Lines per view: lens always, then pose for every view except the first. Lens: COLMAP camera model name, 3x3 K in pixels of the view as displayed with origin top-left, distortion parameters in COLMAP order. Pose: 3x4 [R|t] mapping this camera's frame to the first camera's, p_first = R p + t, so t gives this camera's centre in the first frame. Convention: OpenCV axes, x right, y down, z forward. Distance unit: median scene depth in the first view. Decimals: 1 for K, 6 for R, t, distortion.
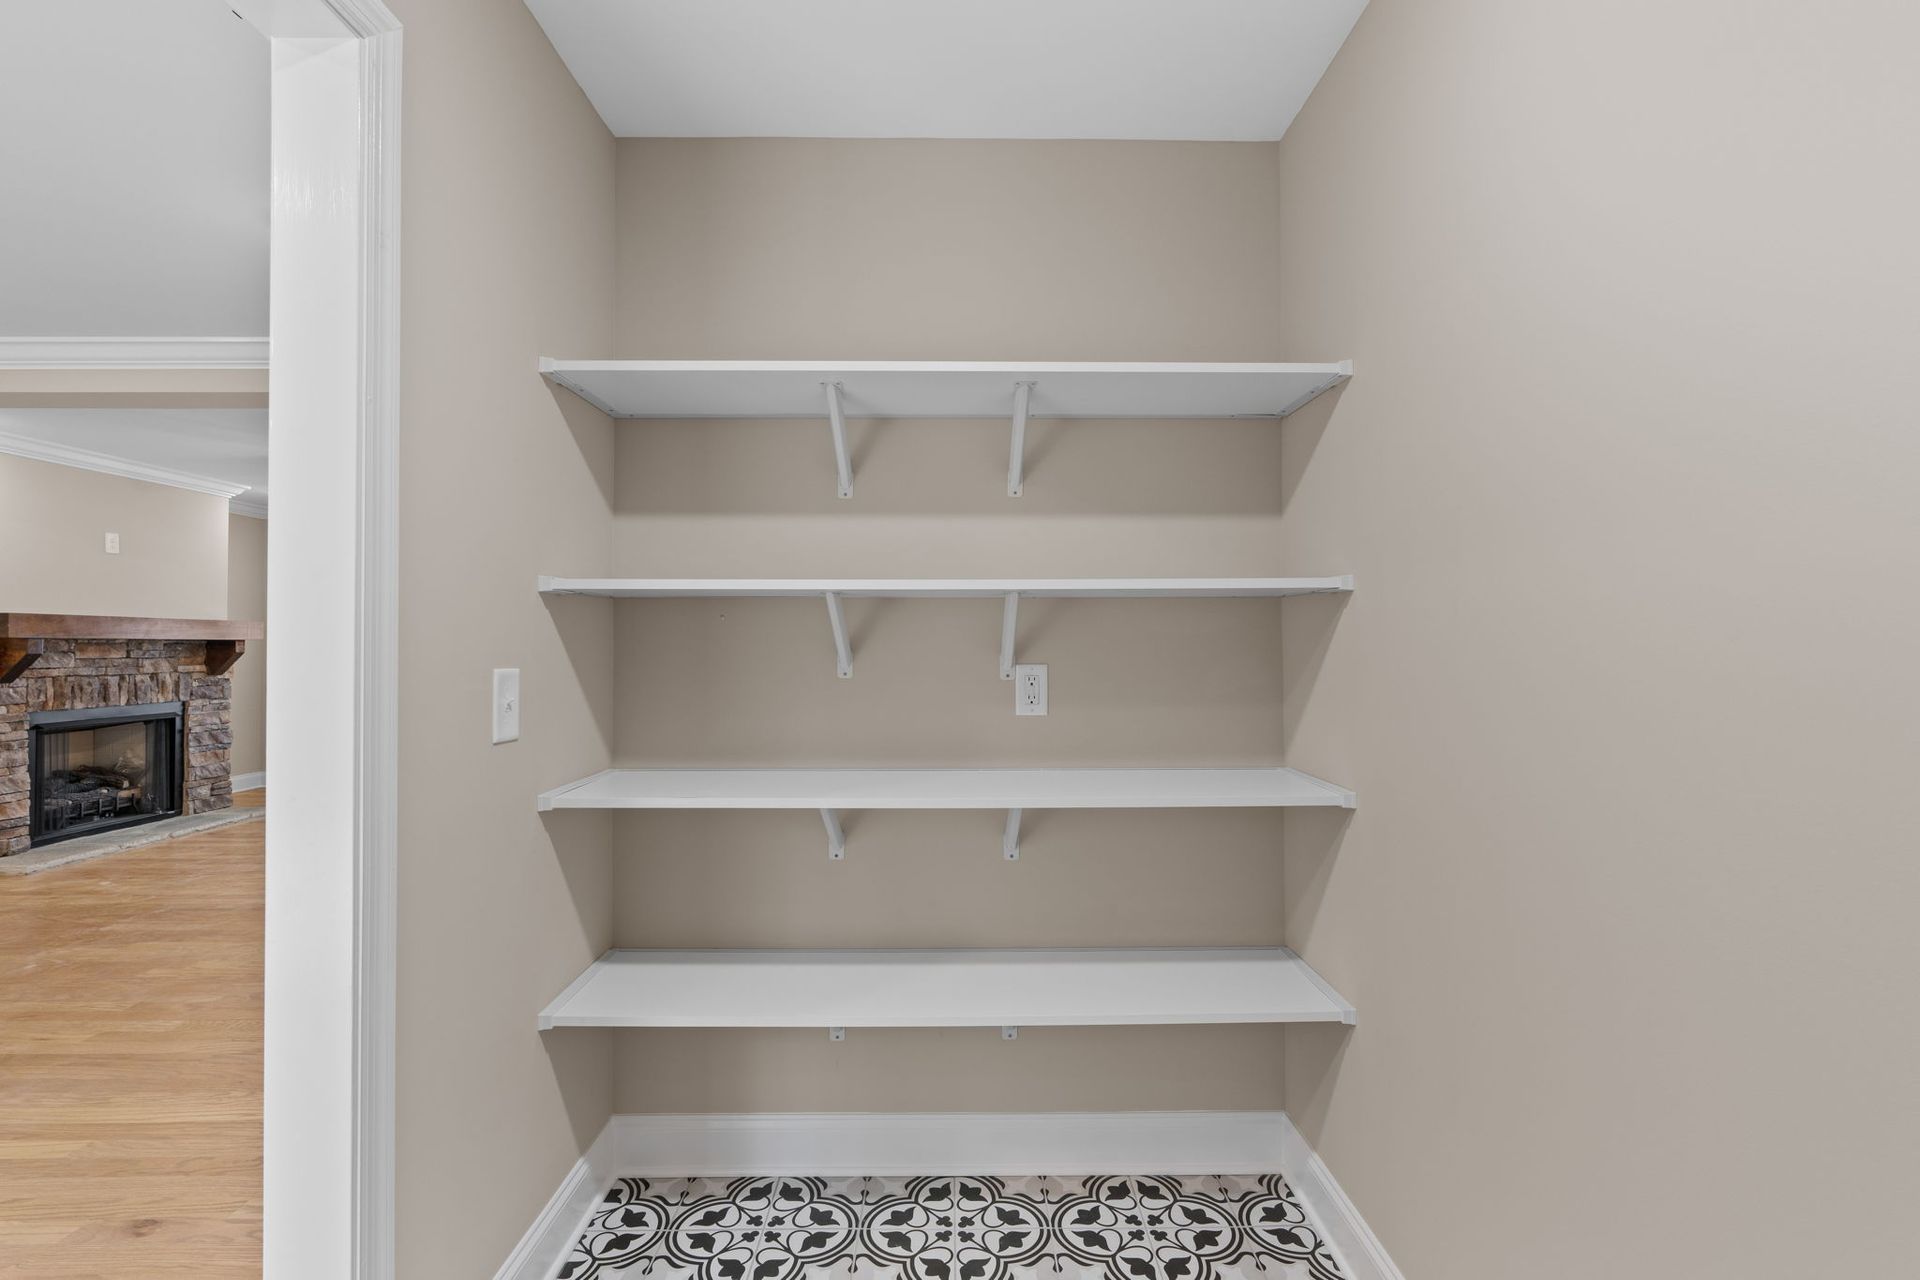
lens RADIAL K [[869.3, 0, 965.6], [0, 869.3, 631.8], [0, 0, 1]] dist [-0.002268, 0.000111]
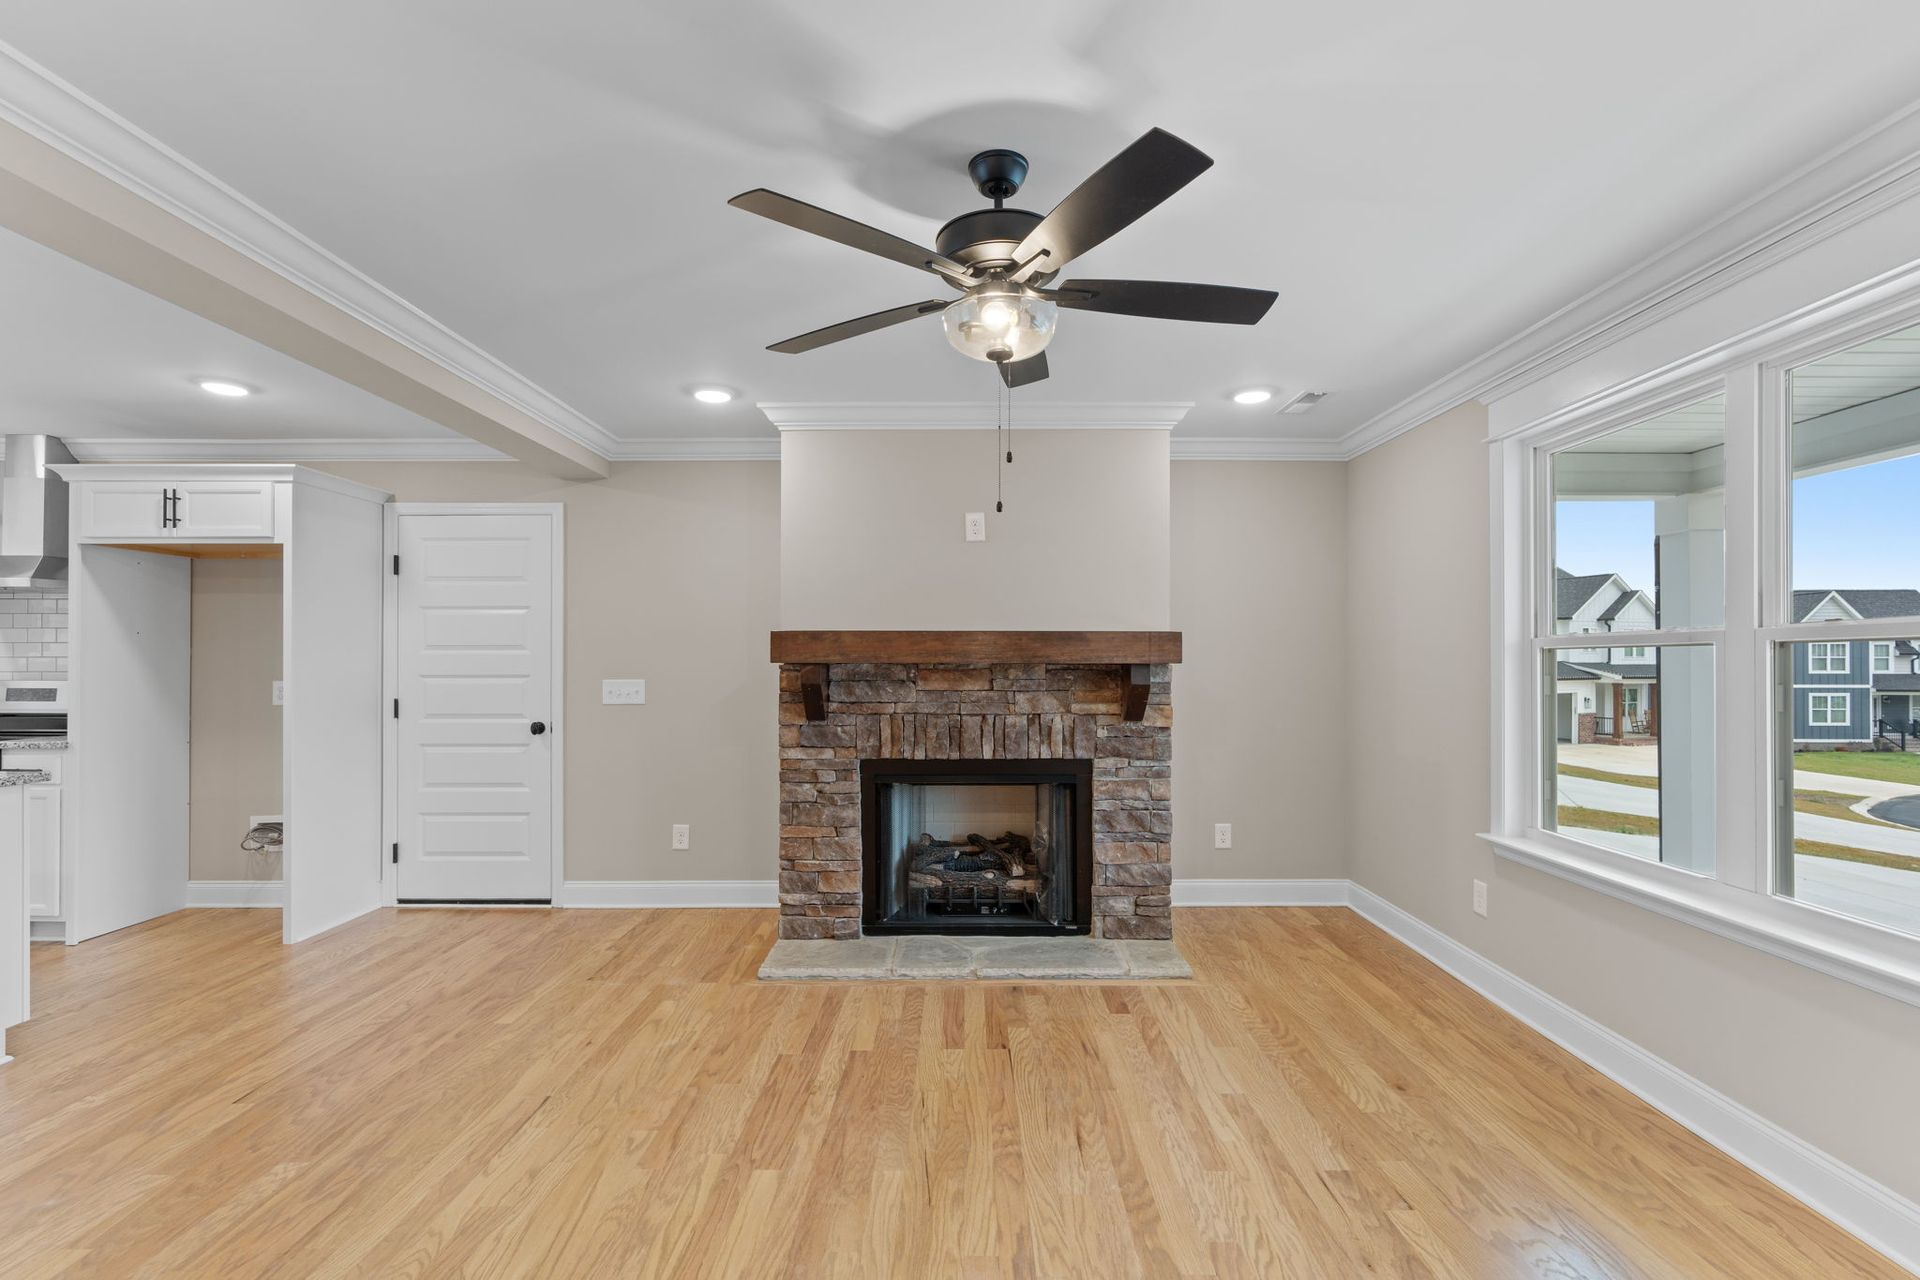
lens RADIAL K [[870.4, 0, 964.5], [0, 870.4, 657.4], [0, 0, 1]] dist [-0.004187, 0.000807]
pose [[-0.007330, 0.000024, -0.999973, -0.274101], [0.014577, 0.999894, -0.000083, 0.003728], [0.999867, -0.014577, -0.007330, 0.982622]]
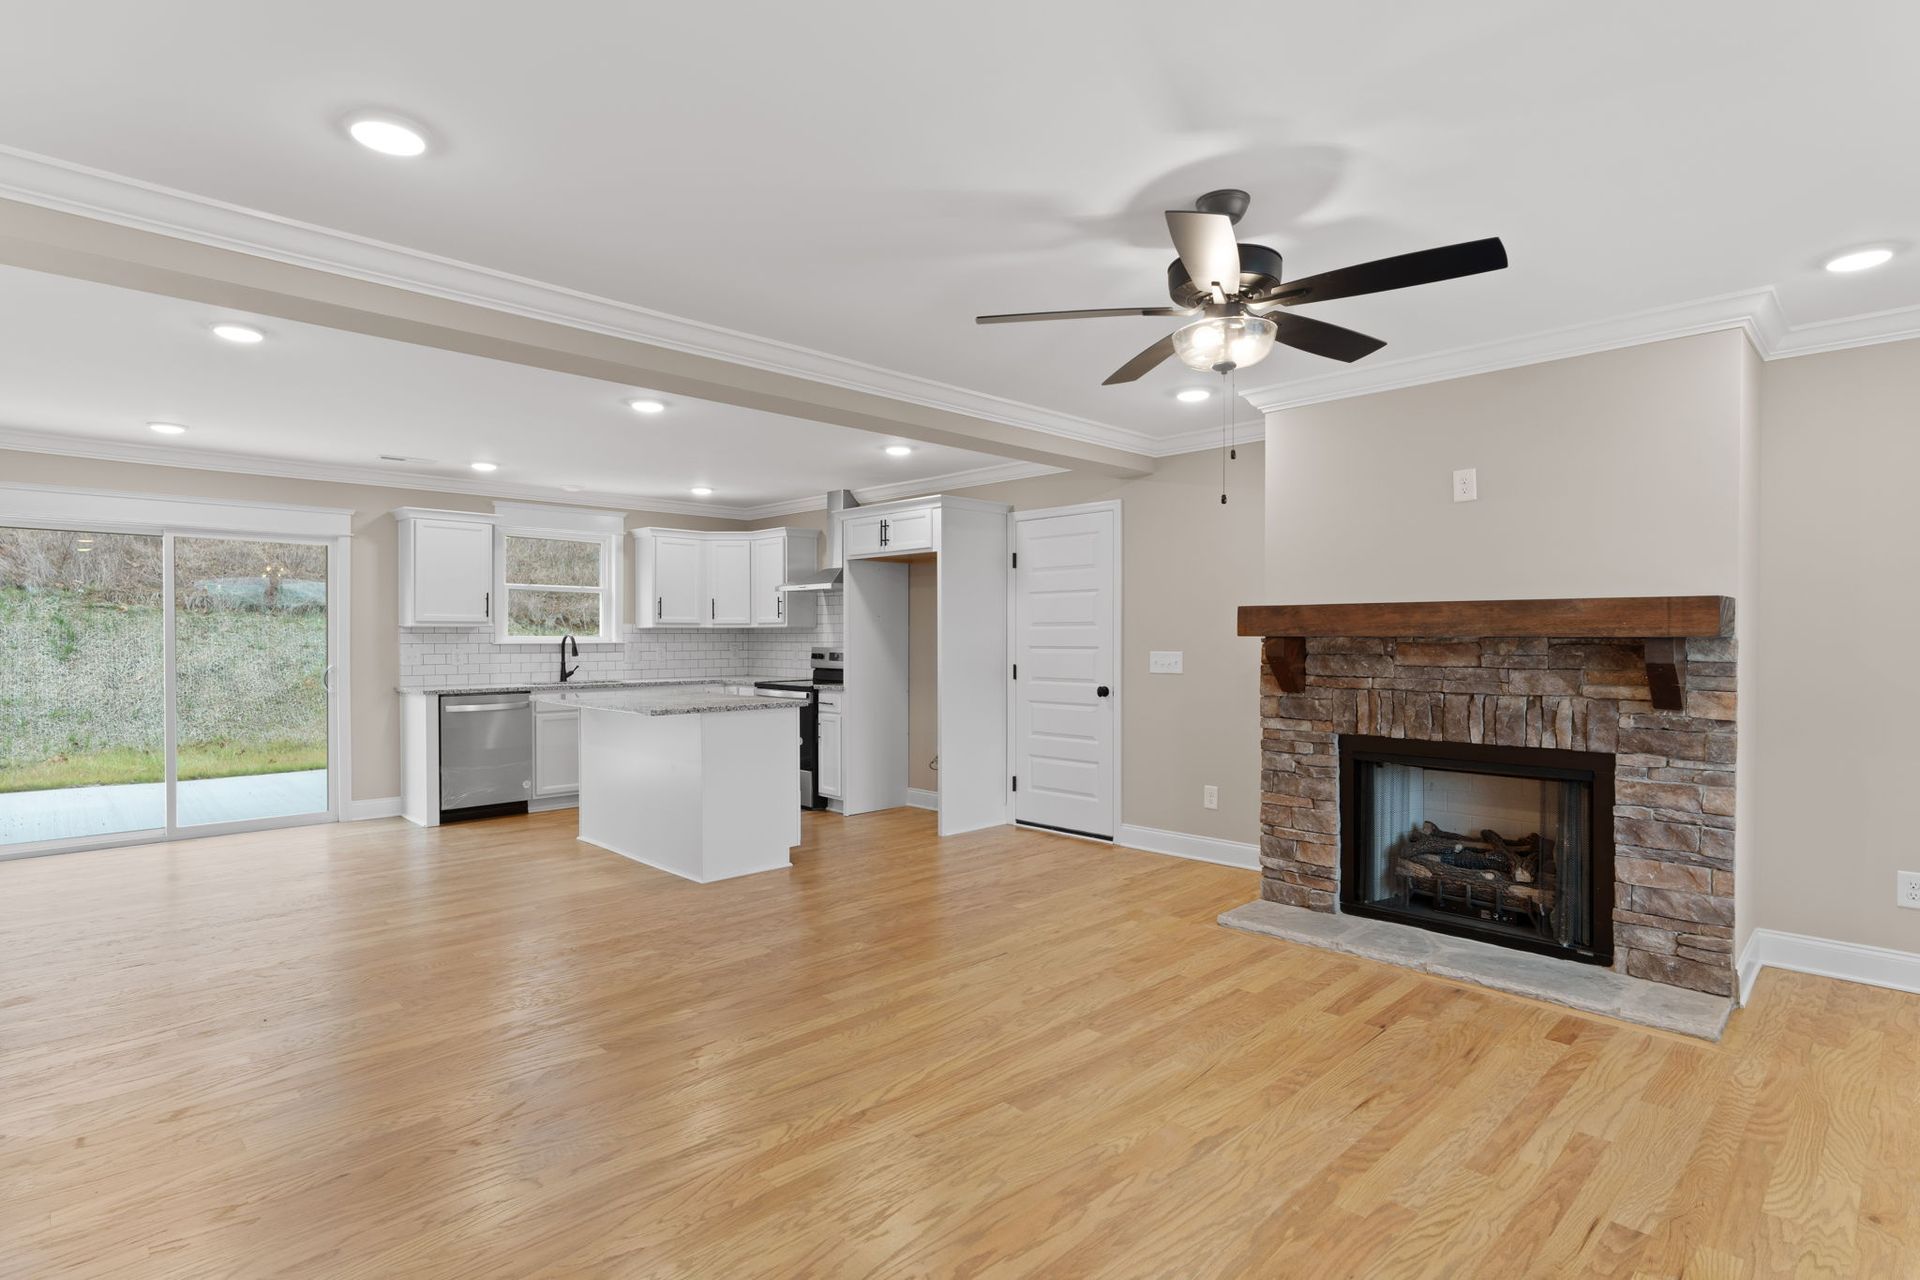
lens RADIAL K [[967.5, 0, 958.5], [0, 967.5, 644.9], [0, 0, 1]] dist [-0.002878, 0.000870]
pose [[-0.719535, 0.010373, -0.694379, -0.223548], [0.013086, 0.999913, 0.001376, 0.008545], [0.694333, -0.008097, -0.719608, 1.234807]]
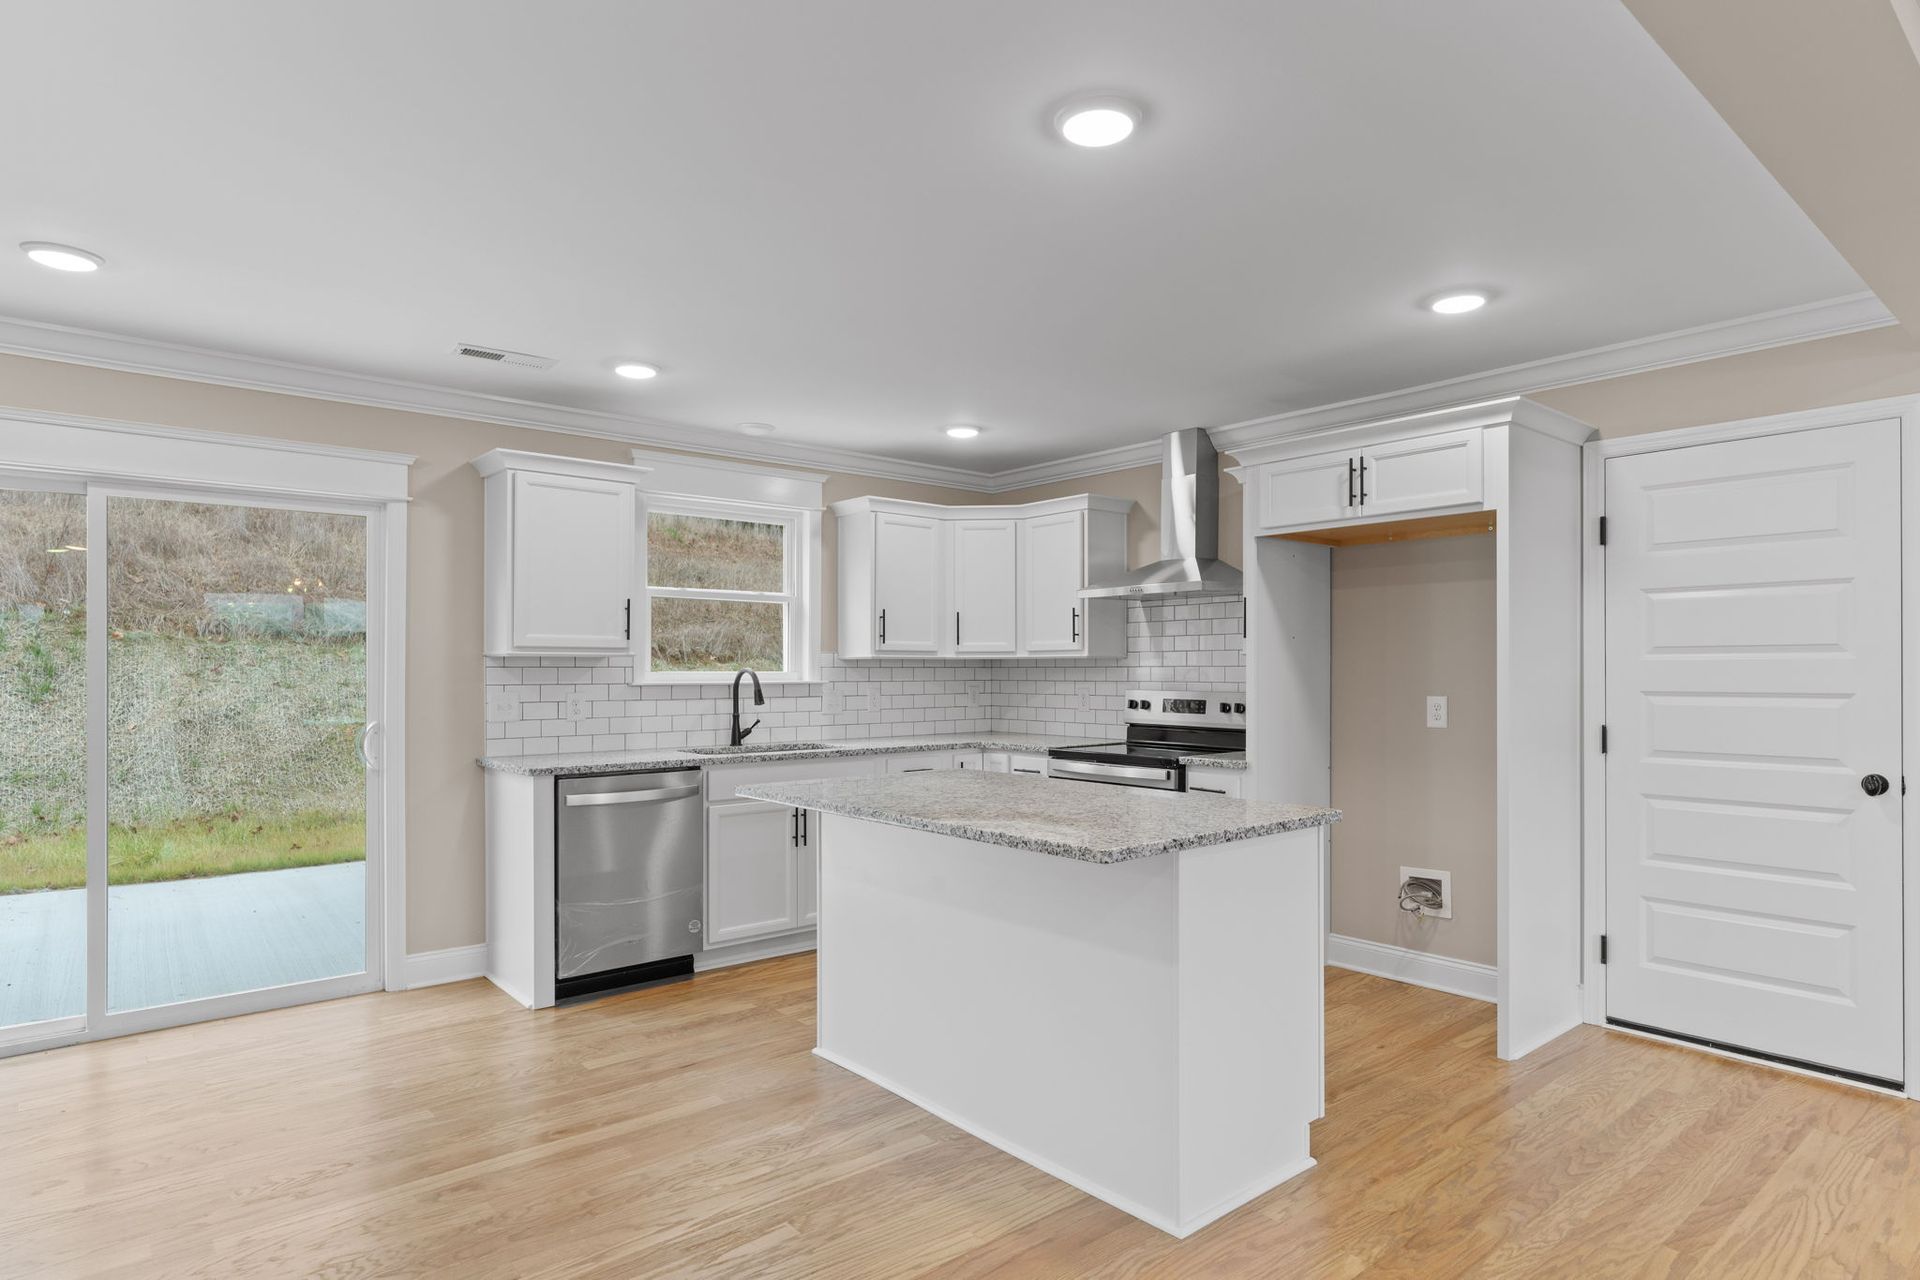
lens RADIAL K [[1056.0, 0, 966.2], [0, 1056.0, 669.3], [0, 0, 1]] dist [-0.001705, 0.000221]
pose [[-0.765030, 0.003580, -0.643985, -0.329995], [0.012524, 0.999878, -0.009319, -0.000256], [0.643873, -0.015195, -0.764982, 0.703243]]
